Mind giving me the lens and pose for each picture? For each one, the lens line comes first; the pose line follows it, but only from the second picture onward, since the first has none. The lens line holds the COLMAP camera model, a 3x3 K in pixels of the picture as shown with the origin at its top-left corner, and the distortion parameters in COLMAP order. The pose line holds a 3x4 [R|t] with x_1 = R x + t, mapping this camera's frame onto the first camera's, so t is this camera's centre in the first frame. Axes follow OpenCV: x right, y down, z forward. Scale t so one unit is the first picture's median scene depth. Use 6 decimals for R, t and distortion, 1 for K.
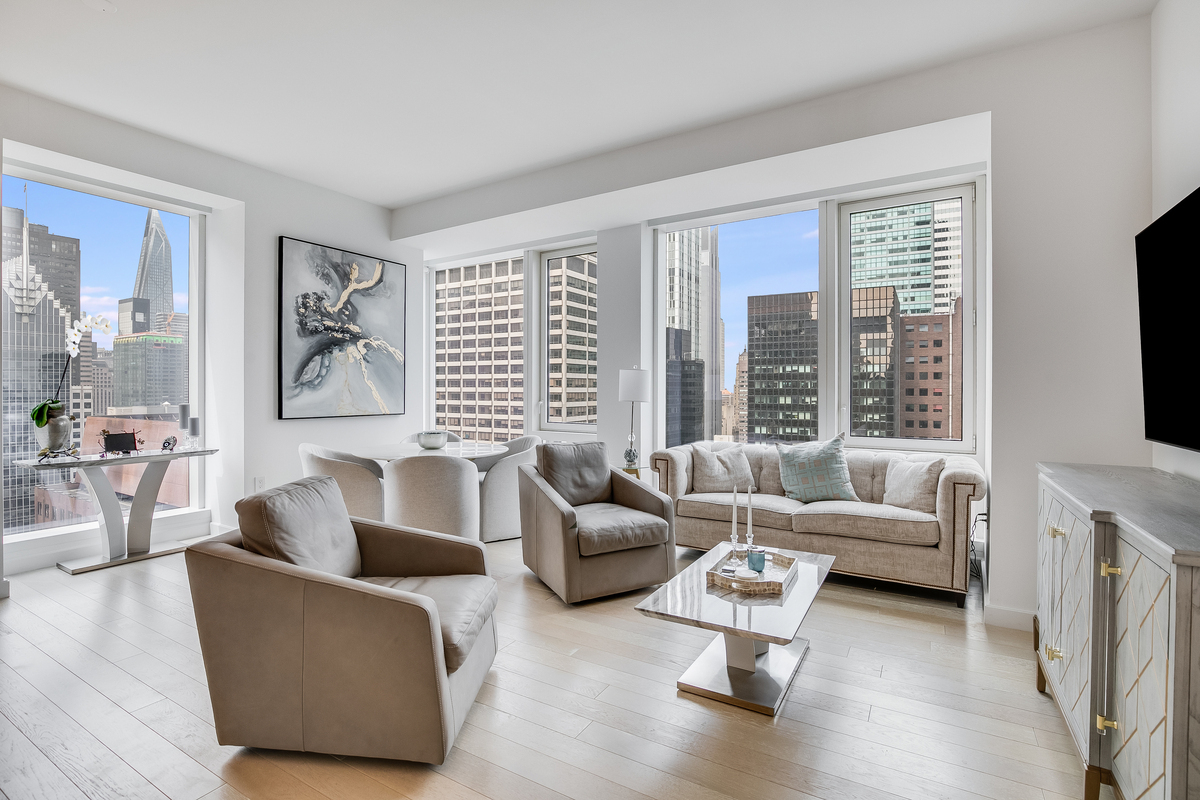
lens RADIAL K [[565.1, 0, 600.0], [0, 565.1, 400.0], [0, 0, 1]] dist [-0.030201, 0.008710]
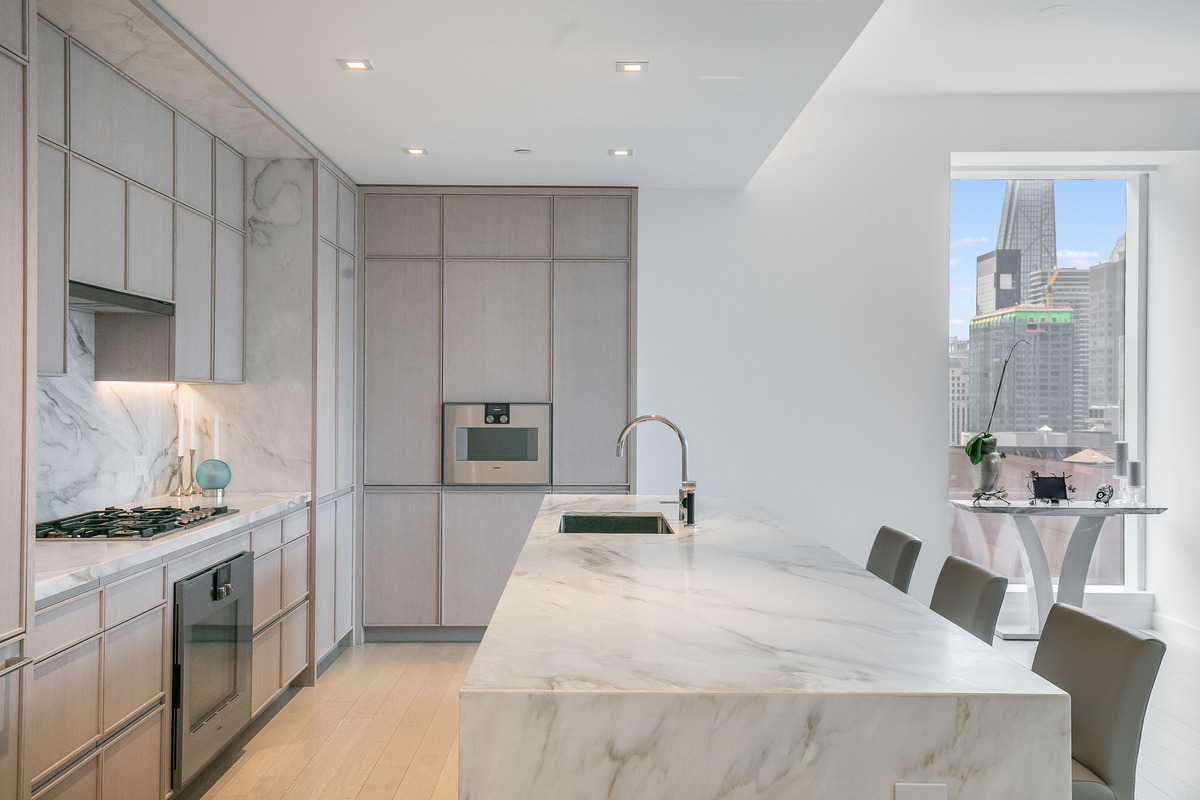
lens RADIAL K [[1148.8, 0, 598.4], [0, 1148.8, 377.8], [0, 0, 1]] dist [0.055784, 0.004945]
pose [[0.515630, -0.015095, -0.856678, 0.180958], [-0.021008, 0.999322, -0.030252, -0.014076], [0.856554, 0.033596, 0.514963, -0.325905]]
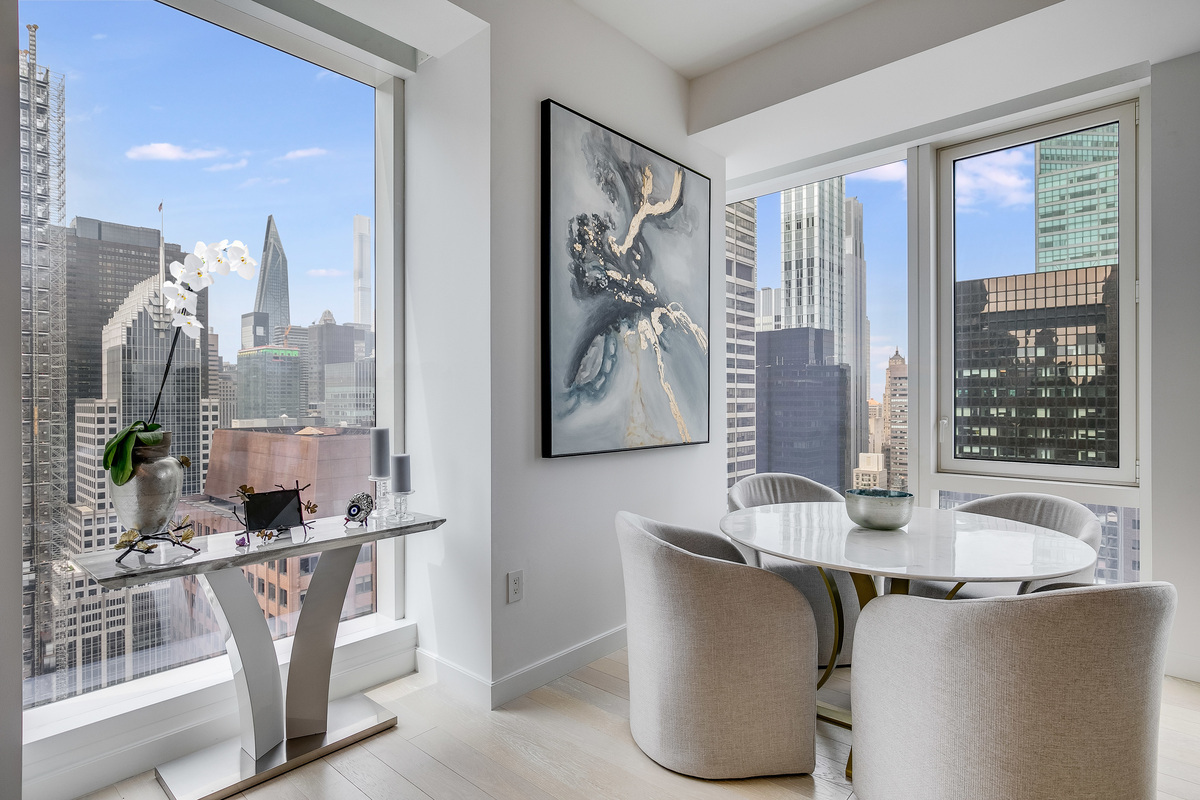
lens RADIAL K [[621.6, 0, 595.0], [0, 621.6, 407.9], [0, 0, 1]] dist [-0.000266, -0.000345]
pose [[0.980569, -0.002502, -0.196158, -0.373813], [0.001225, 0.999977, -0.006632, -0.006198], [0.196170, 0.006262, 0.980550, 0.405208]]
